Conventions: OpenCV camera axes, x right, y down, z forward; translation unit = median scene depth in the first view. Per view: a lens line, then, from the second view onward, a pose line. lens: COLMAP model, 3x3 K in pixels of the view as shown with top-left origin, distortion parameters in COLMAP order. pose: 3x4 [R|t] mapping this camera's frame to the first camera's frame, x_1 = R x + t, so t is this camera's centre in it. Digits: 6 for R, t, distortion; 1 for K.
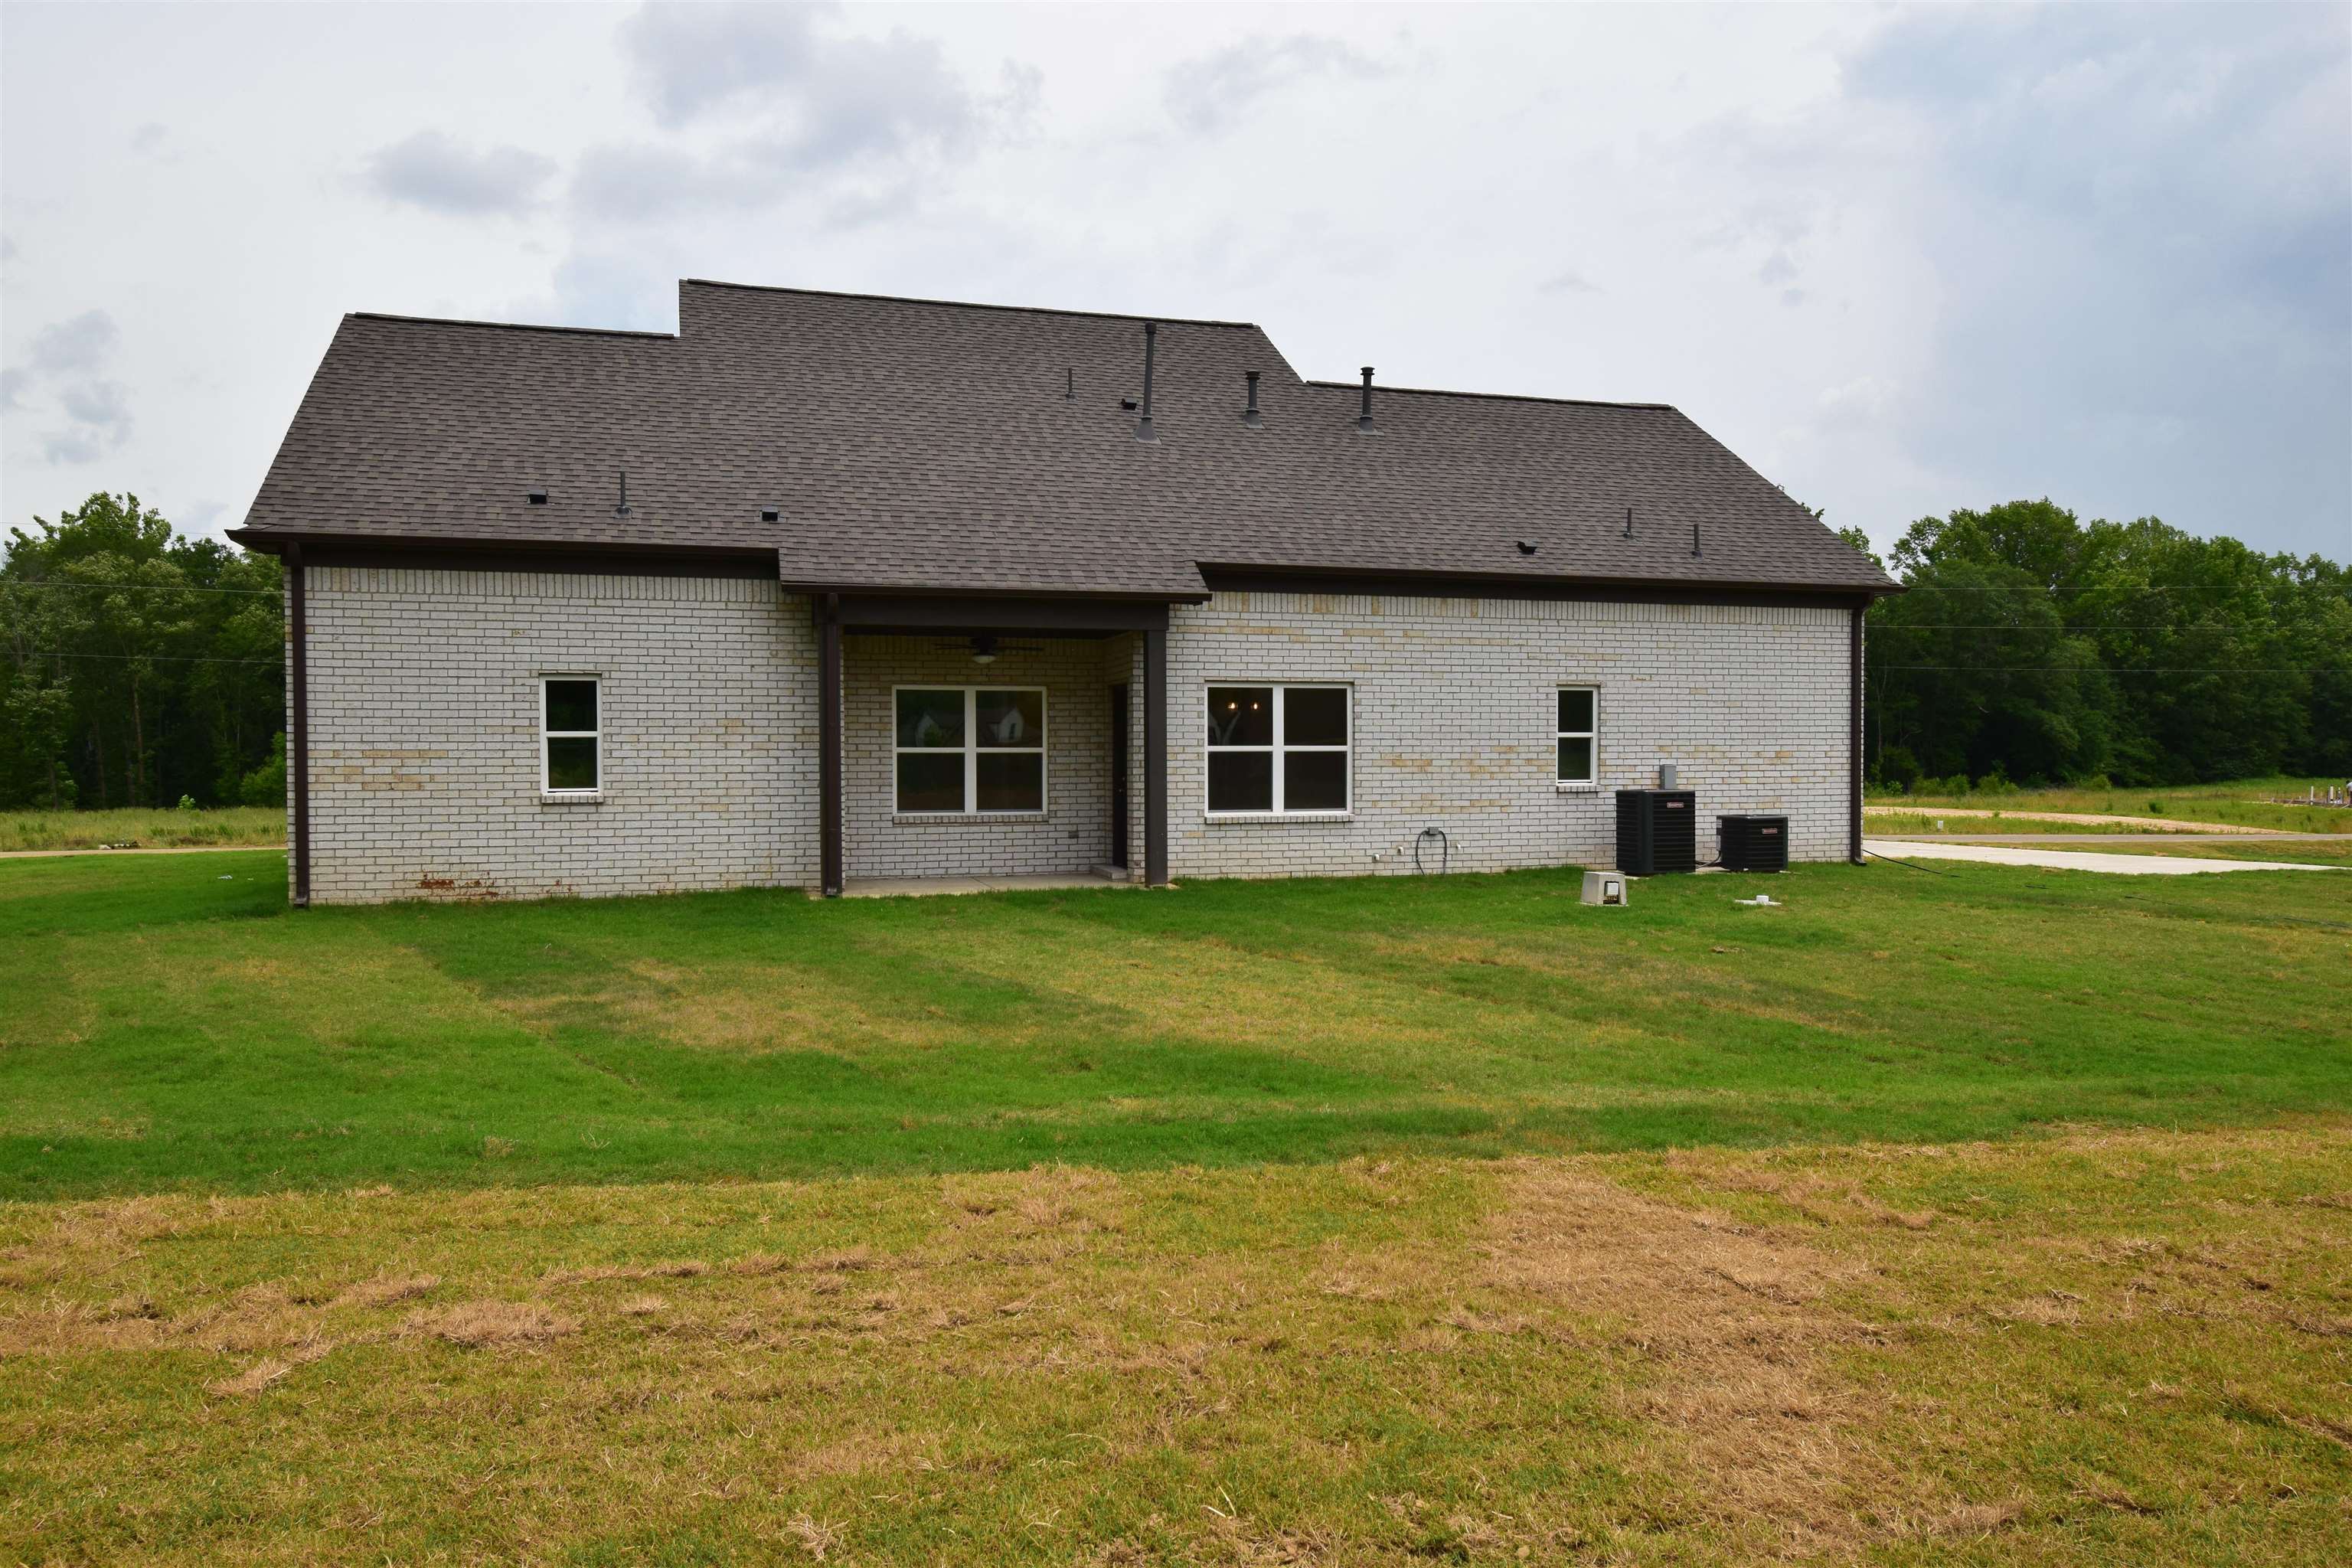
lens RADIAL K [[1572.5, 0, 1176.0], [0, 1572.5, 784.0], [0, 0, 1]] dist [-0.050241, 0.000944]
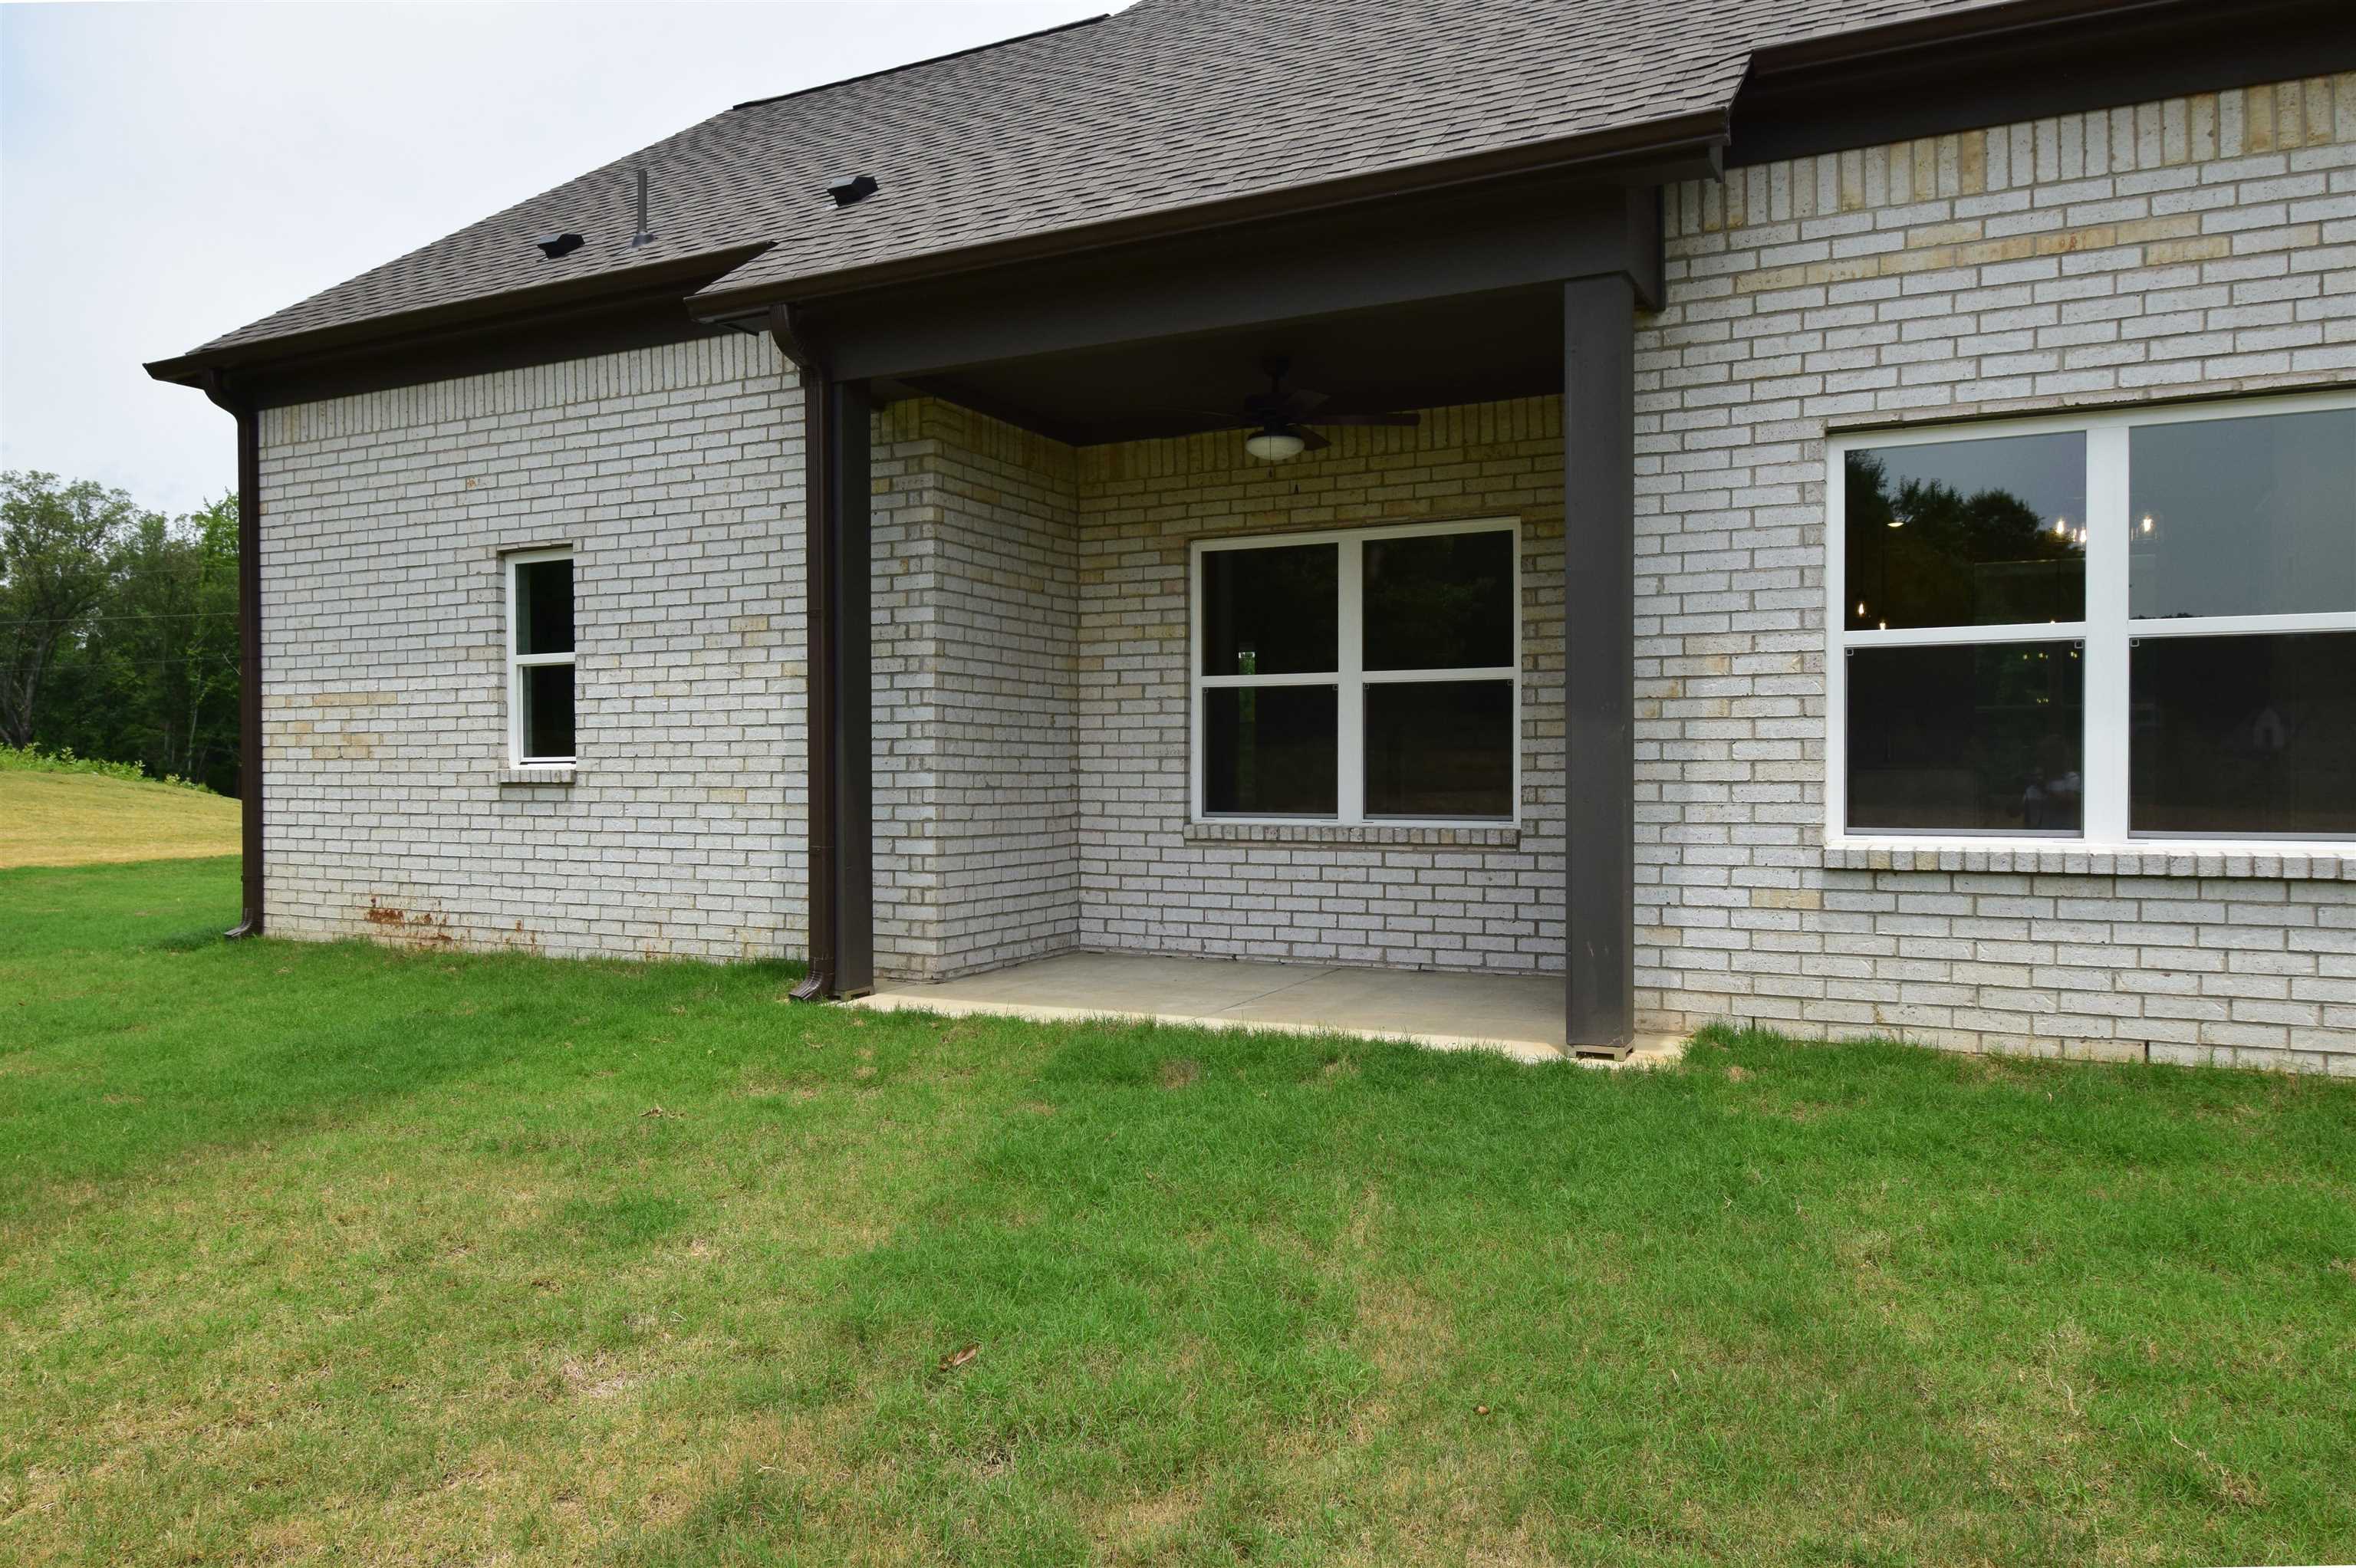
lens RADIAL K [[1609.9, 0, 1178.0], [0, 1609.9, 784.0], [0, 0, 1]] dist [-0.021950, -0.000421]
pose [[0.728961, 0.006859, -0.684521, 0.160215], [-0.011019, 0.999938, -0.001714, 0.010690], [0.684466, 0.008792, 0.728992, 0.721150]]
